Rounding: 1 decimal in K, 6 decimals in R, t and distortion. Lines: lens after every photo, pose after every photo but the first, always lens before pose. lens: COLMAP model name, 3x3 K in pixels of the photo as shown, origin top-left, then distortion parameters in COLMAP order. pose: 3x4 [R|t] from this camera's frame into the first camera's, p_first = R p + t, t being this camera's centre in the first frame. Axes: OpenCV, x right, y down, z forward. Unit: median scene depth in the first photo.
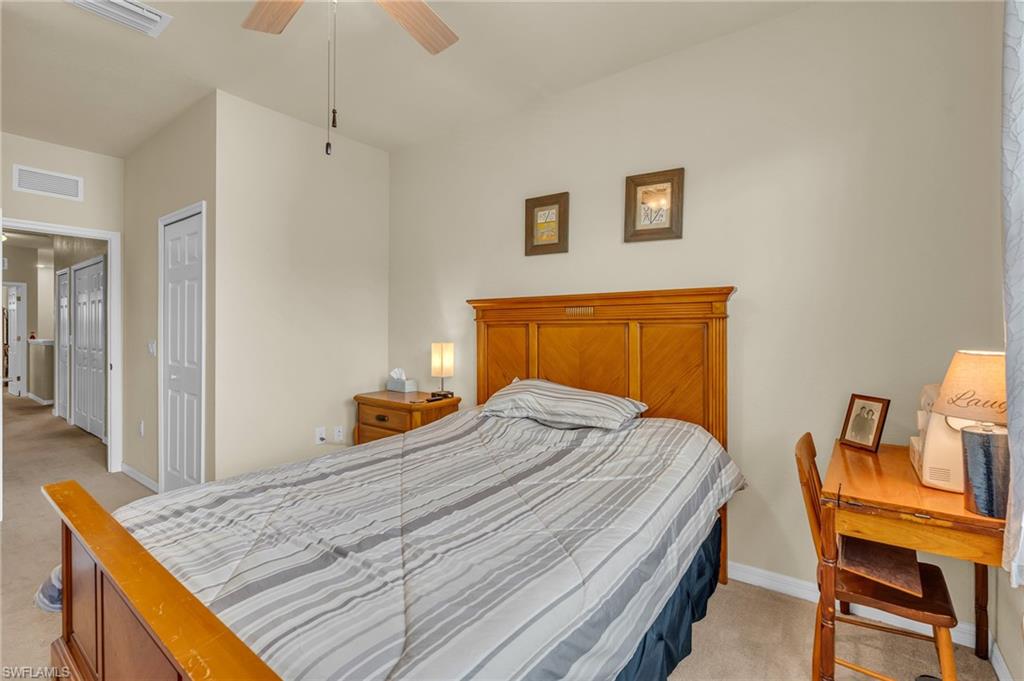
lens RADIAL K [[454.4, 0, 514.2], [0, 454.4, 335.7], [0, 0, 1]] dist [-0.004030, 0.000418]
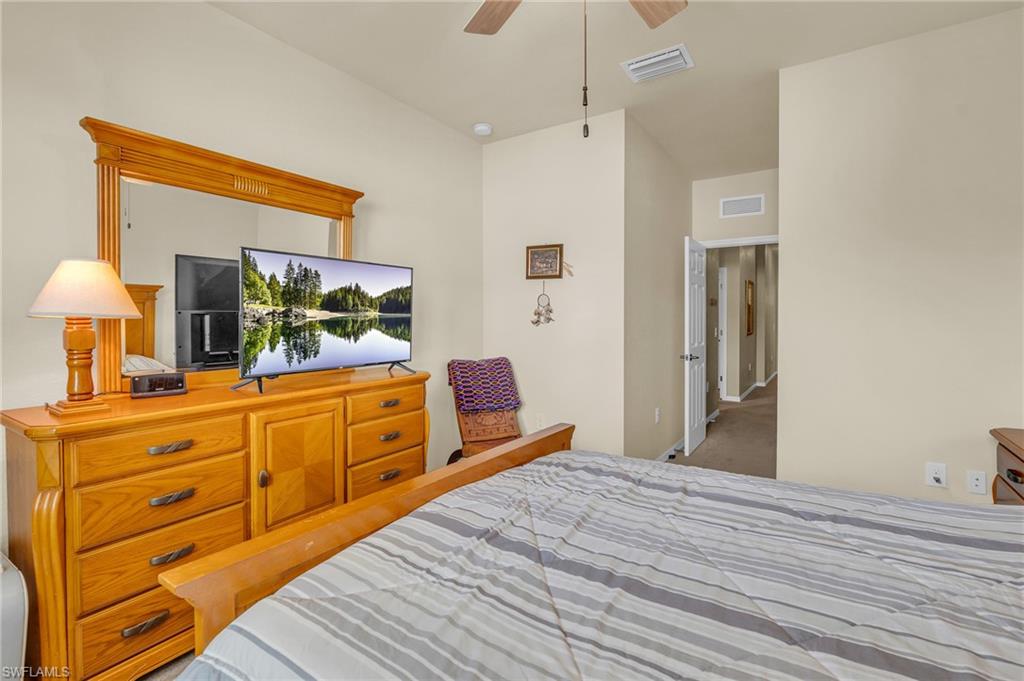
lens RADIAL K [[454.4, 0, 522.5], [0, 454.4, 329.5], [0, 0, 1]] dist [-0.004030, 0.000418]
pose [[0.079537, 0.013919, -0.996735, 0.446509], [-0.009977, 0.999864, 0.013166, -0.007050], [0.996782, 0.008898, 0.079665, 0.673735]]
